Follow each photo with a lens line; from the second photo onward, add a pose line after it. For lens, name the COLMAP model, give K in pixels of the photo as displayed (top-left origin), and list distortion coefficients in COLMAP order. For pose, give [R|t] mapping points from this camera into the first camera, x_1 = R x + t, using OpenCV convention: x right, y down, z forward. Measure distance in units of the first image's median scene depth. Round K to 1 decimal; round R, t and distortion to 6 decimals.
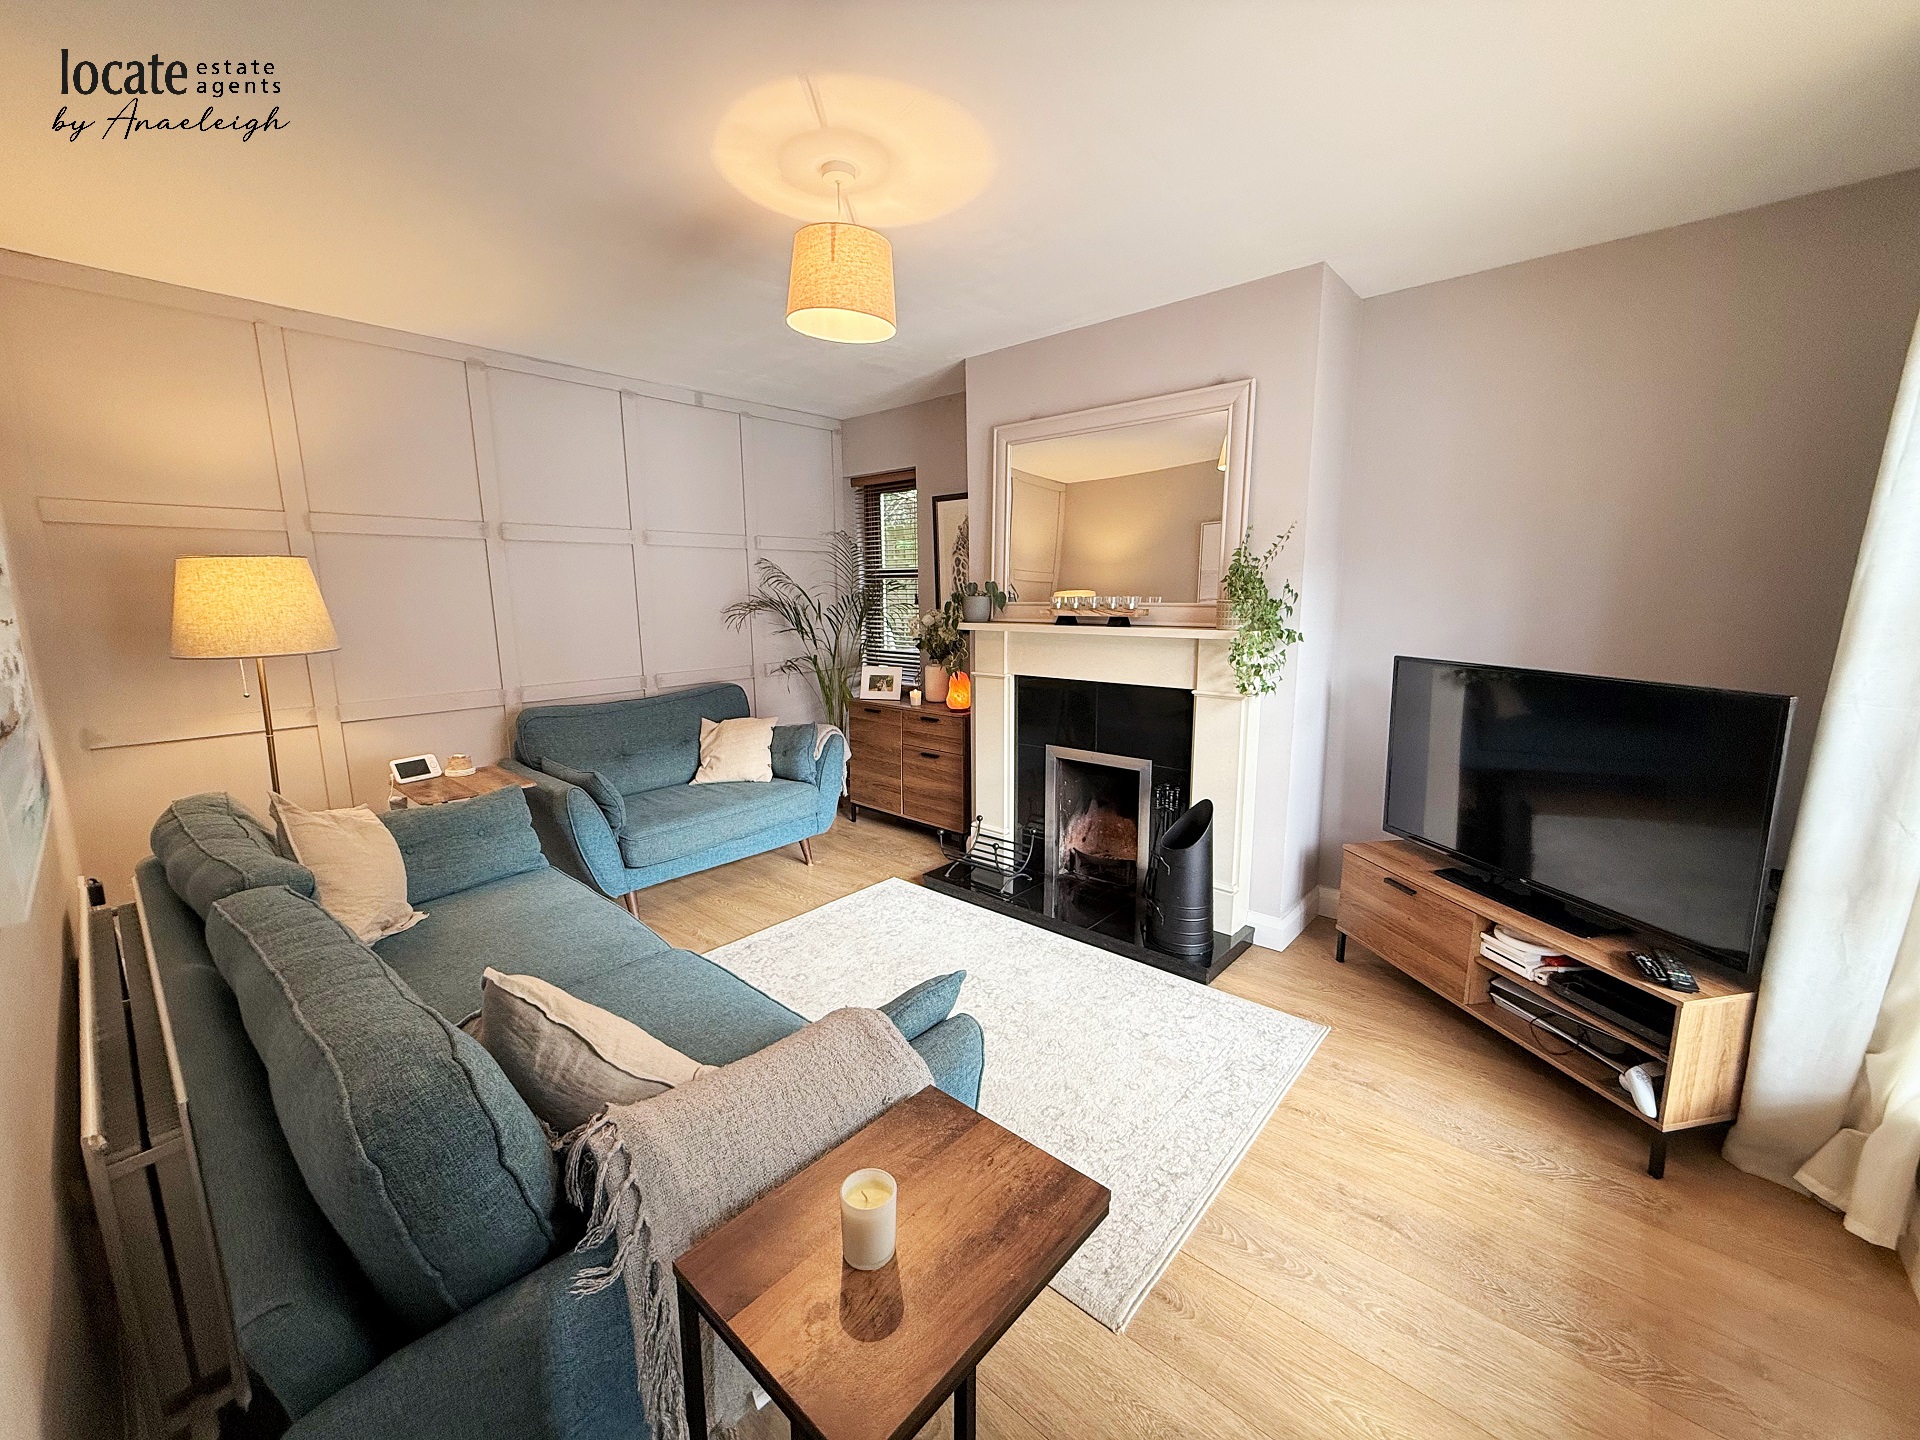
lens RADIAL K [[763.0, 0, 954.3], [0, 763.0, 721.2], [0, 0, 1]] dist [0.000514, -0.000217]
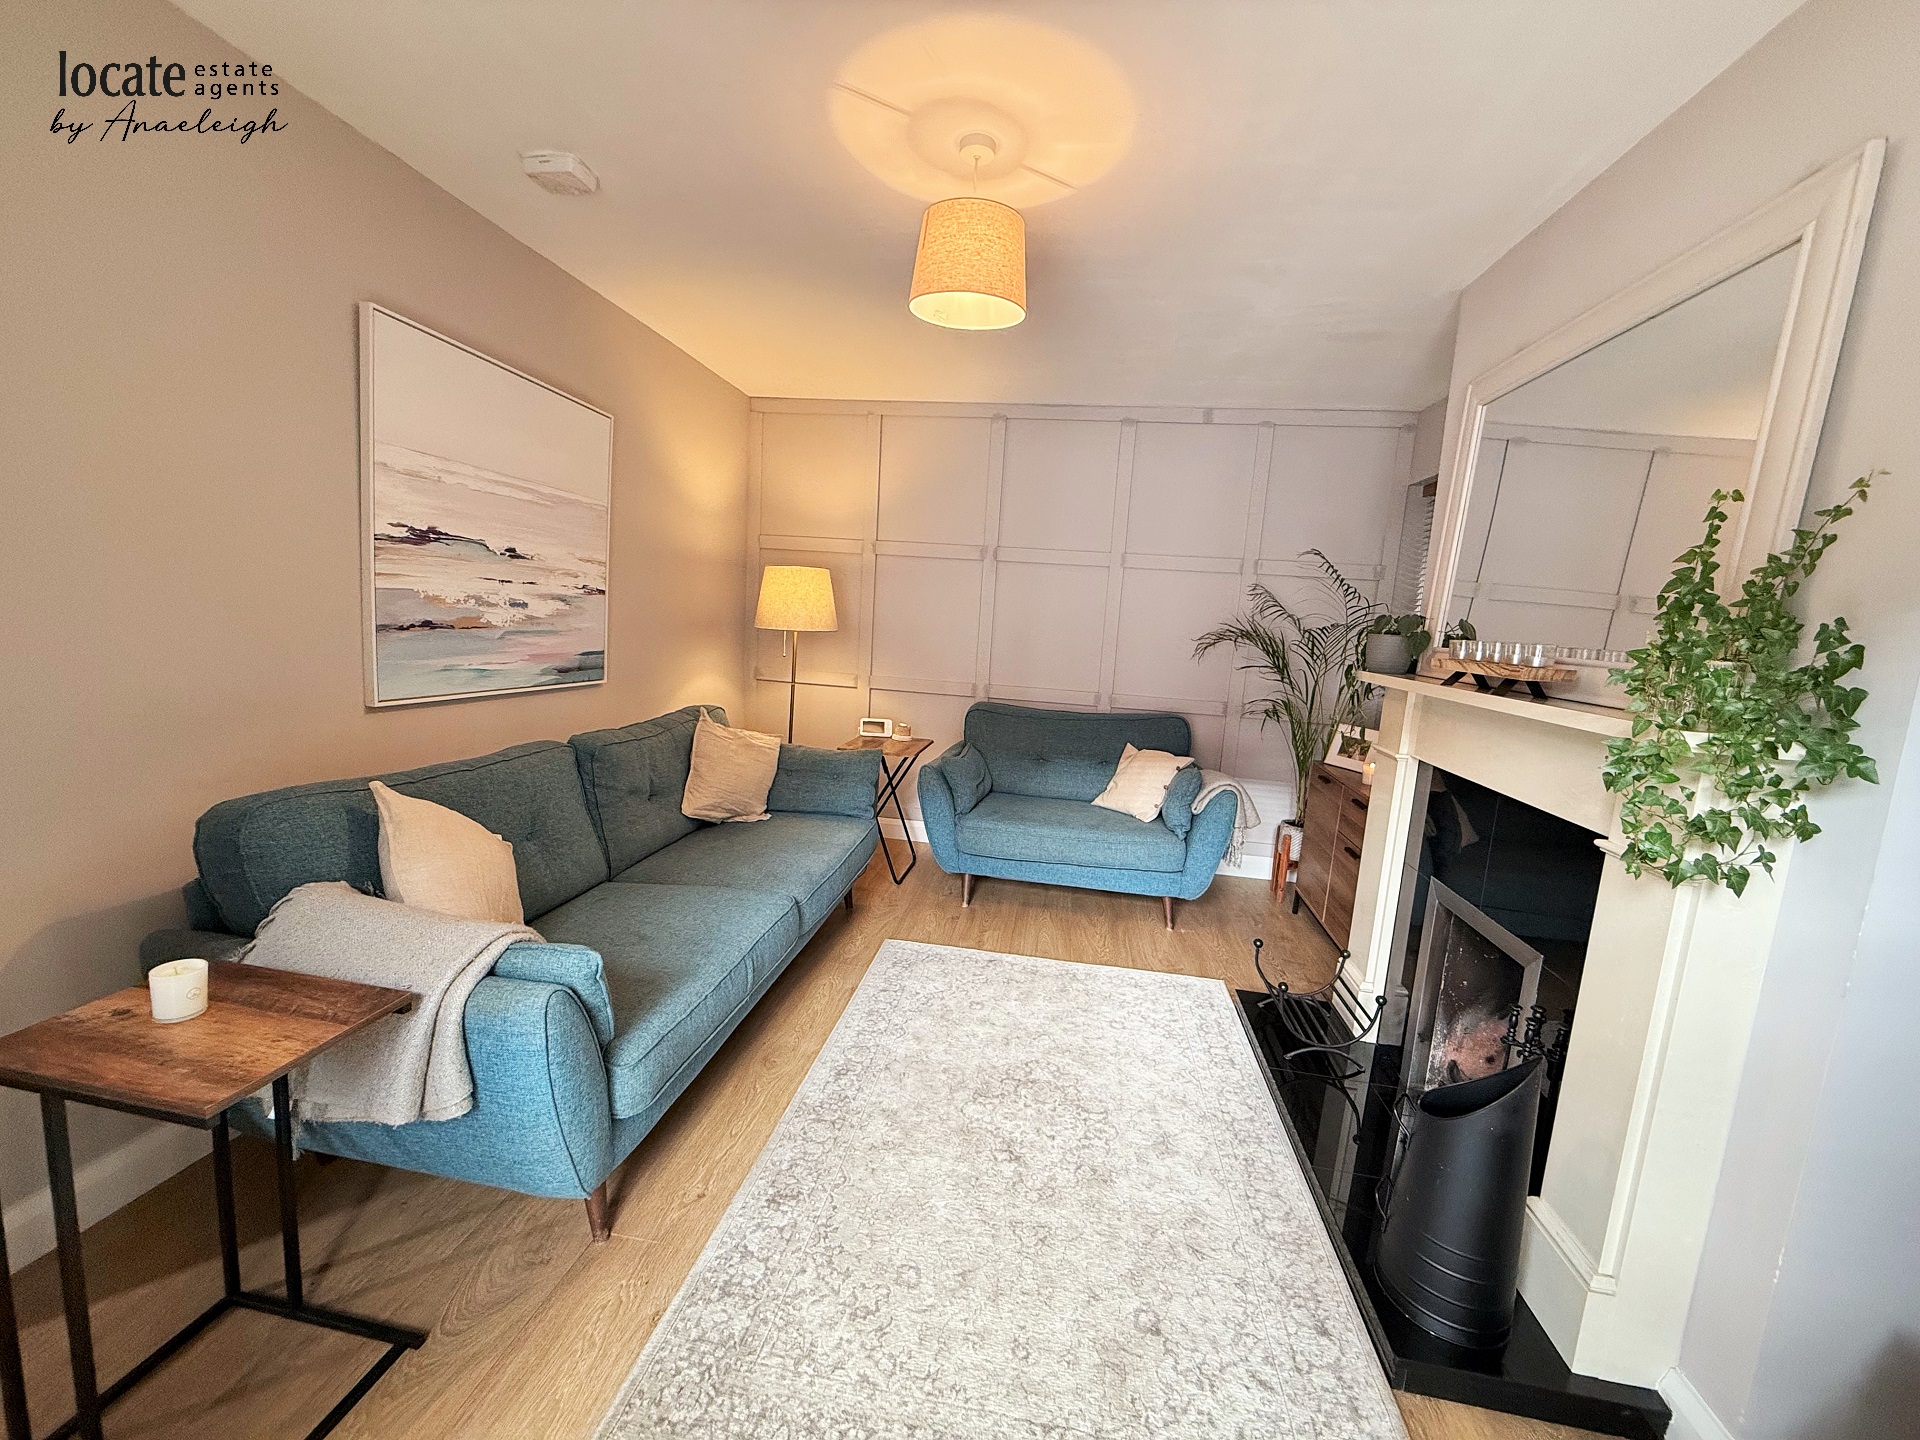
lens RADIAL K [[763.0, 0, 954.3], [0, 763.0, 721.2], [0, 0, 1]] dist [0.000514, -0.000217]
pose [[0.533877, 0.163792, -0.829546, 0.400079], [-0.209360, 0.976117, 0.057993, -0.046337], [0.819234, 0.142712, 0.555418, 0.309557]]
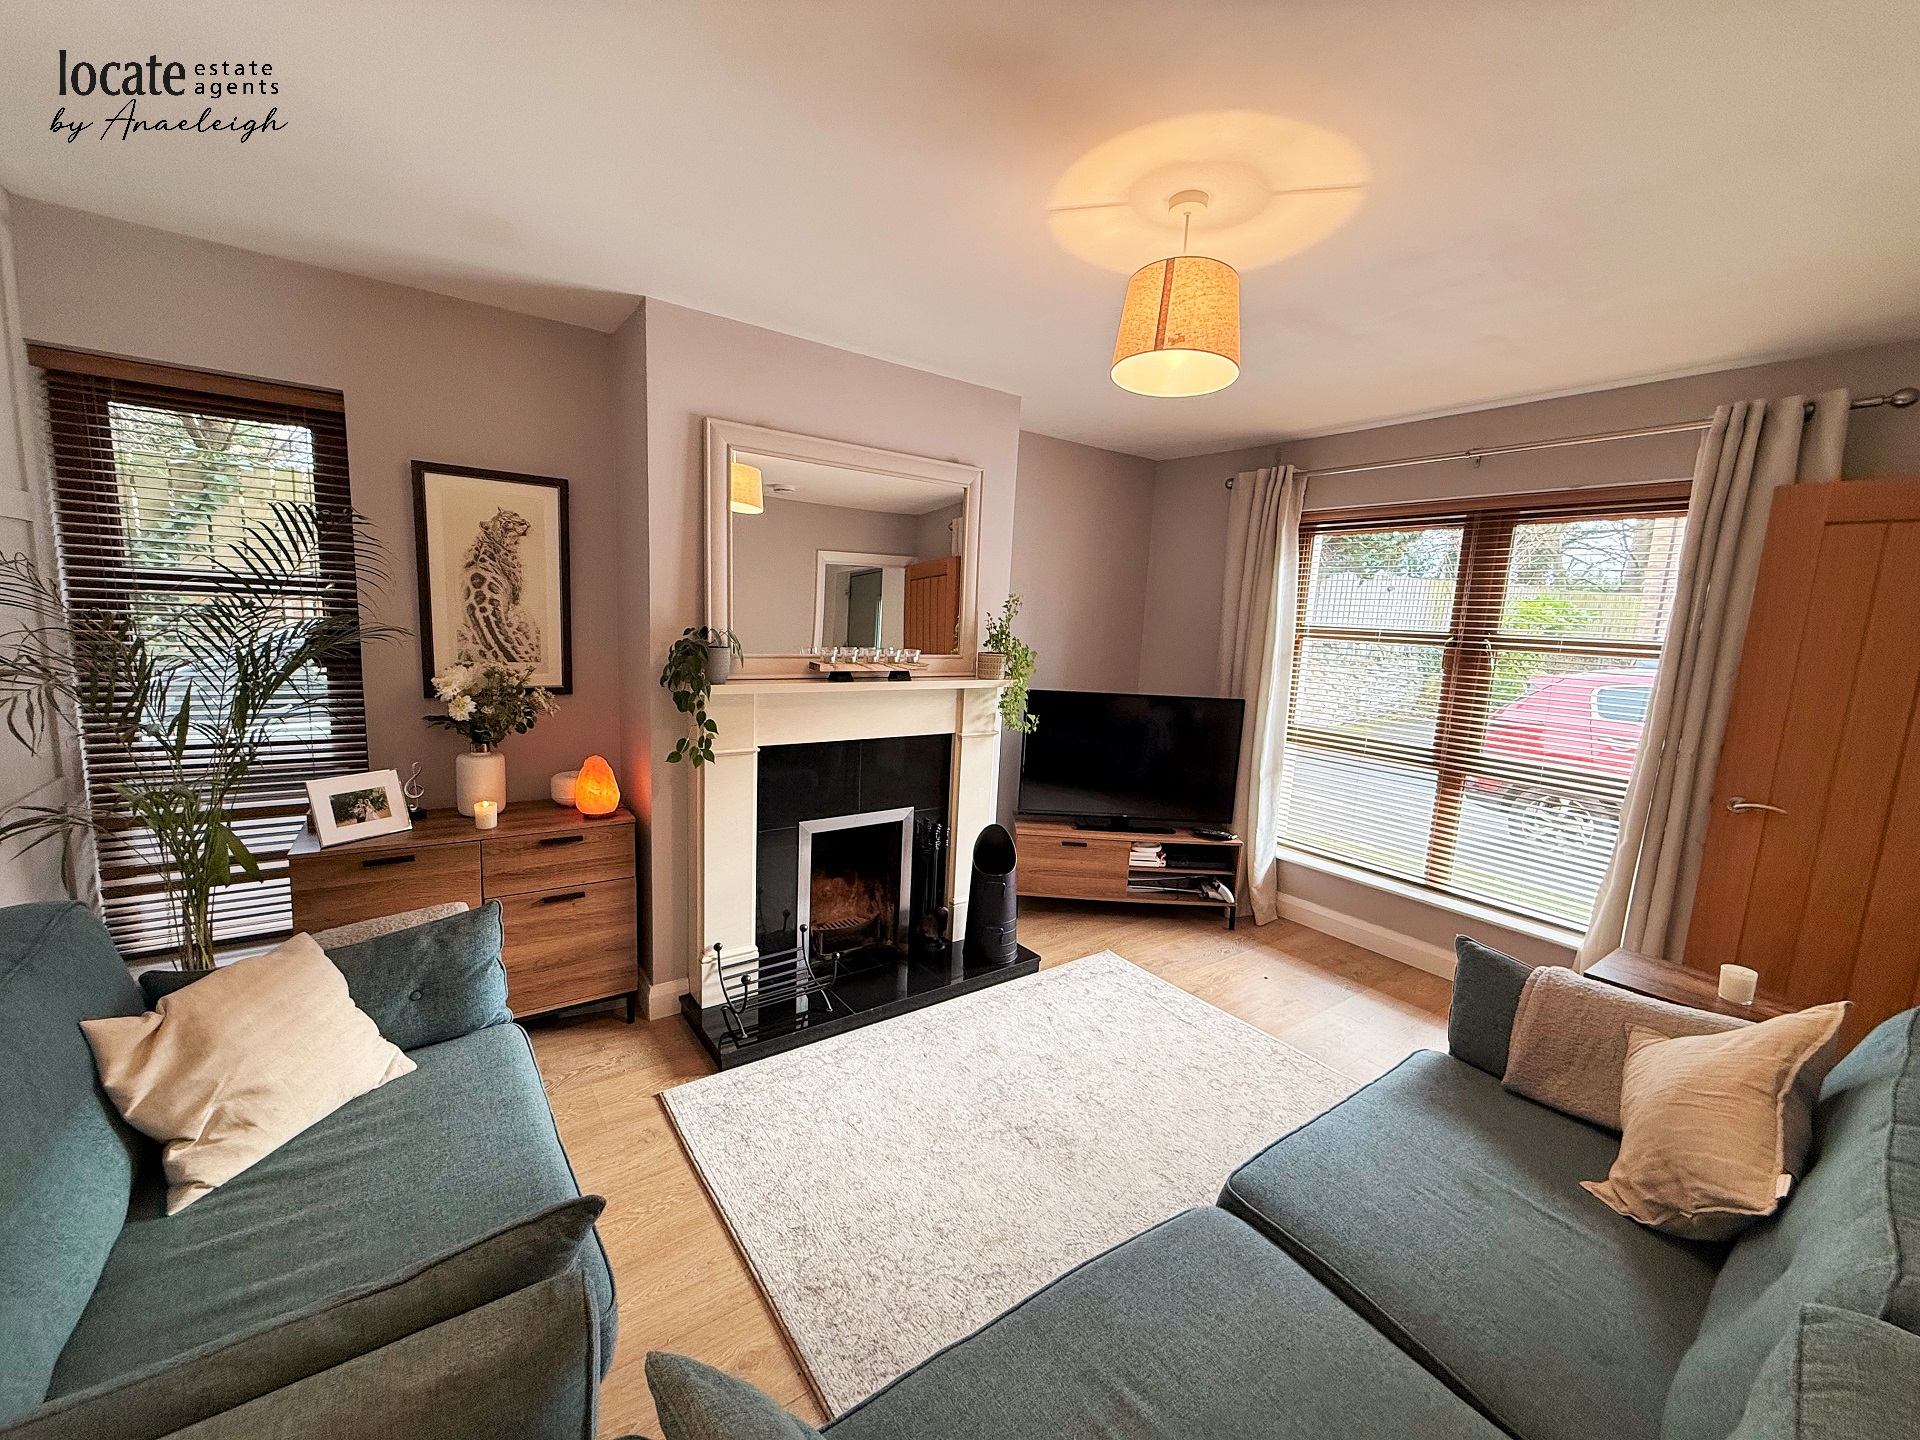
lens RADIAL K [[760.8, 0, 950.1], [0, 760.8, 720.2], [0, 0, 1]] dist [-0.001301, -0.000259]
pose [[0.218863, -0.118864, 0.968489, -0.625054], [0.117915, 0.988500, 0.094673, -0.136766], [-0.968605, 0.093479, 0.230362, 0.620704]]
